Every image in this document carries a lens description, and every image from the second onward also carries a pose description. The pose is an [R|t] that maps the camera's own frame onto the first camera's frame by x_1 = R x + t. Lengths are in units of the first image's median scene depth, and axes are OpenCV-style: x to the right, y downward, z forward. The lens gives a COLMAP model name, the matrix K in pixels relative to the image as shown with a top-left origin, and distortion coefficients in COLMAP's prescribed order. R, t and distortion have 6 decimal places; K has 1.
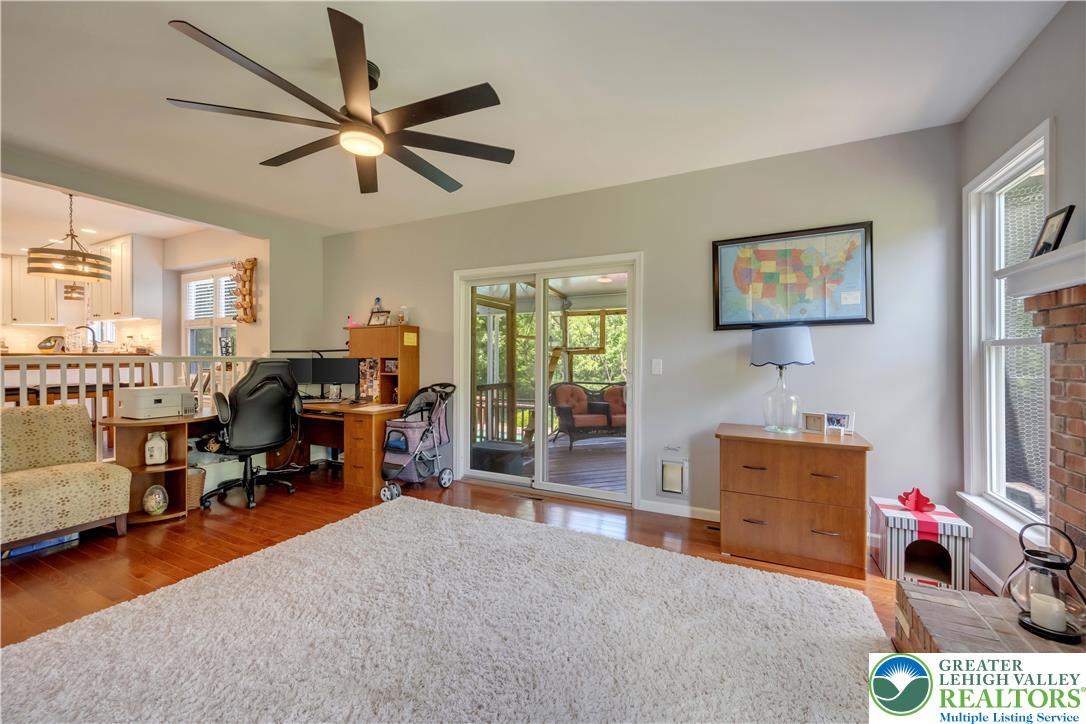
lens RADIAL K [[428.6, 0, 544.5], [0, 428.6, 361.8], [0, 0, 1]] dist [0.001074, 0.000192]
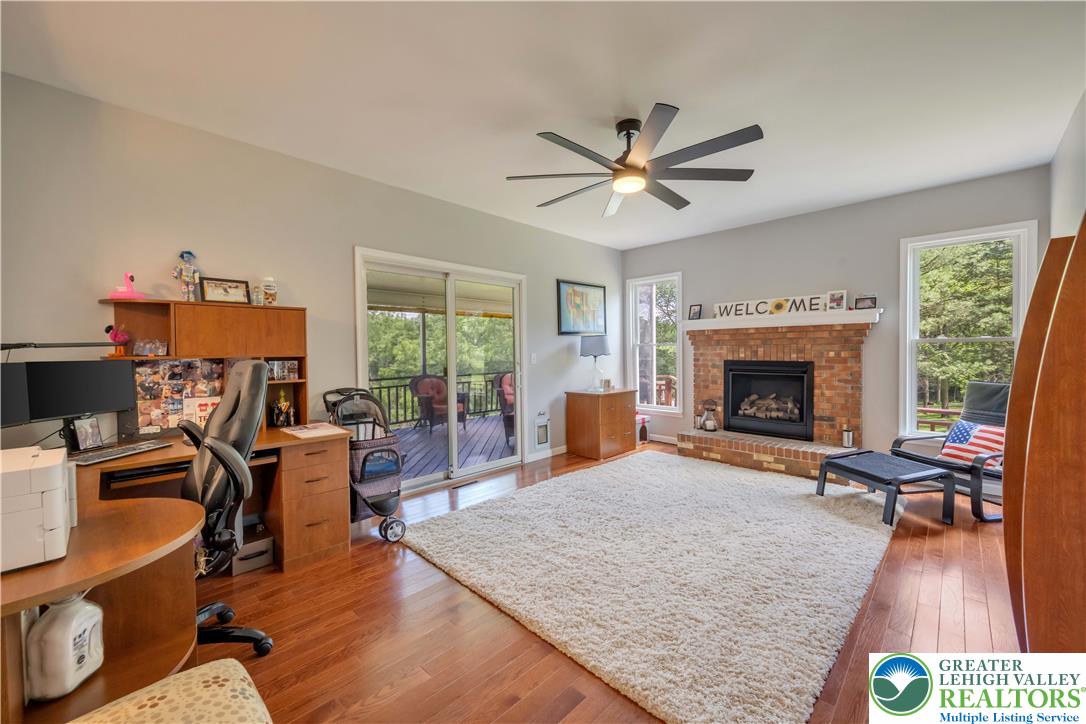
lens RADIAL K [[428.6, 0, 543.0], [0, 428.6, 360.1], [0, 0, 1]] dist [0.001074, 0.000192]
pose [[0.312466, -0.029457, 0.949472, -1.086161], [0.014137, 0.999553, 0.026359, -0.021570], [-0.949824, 0.005186, 0.312742, 0.528234]]
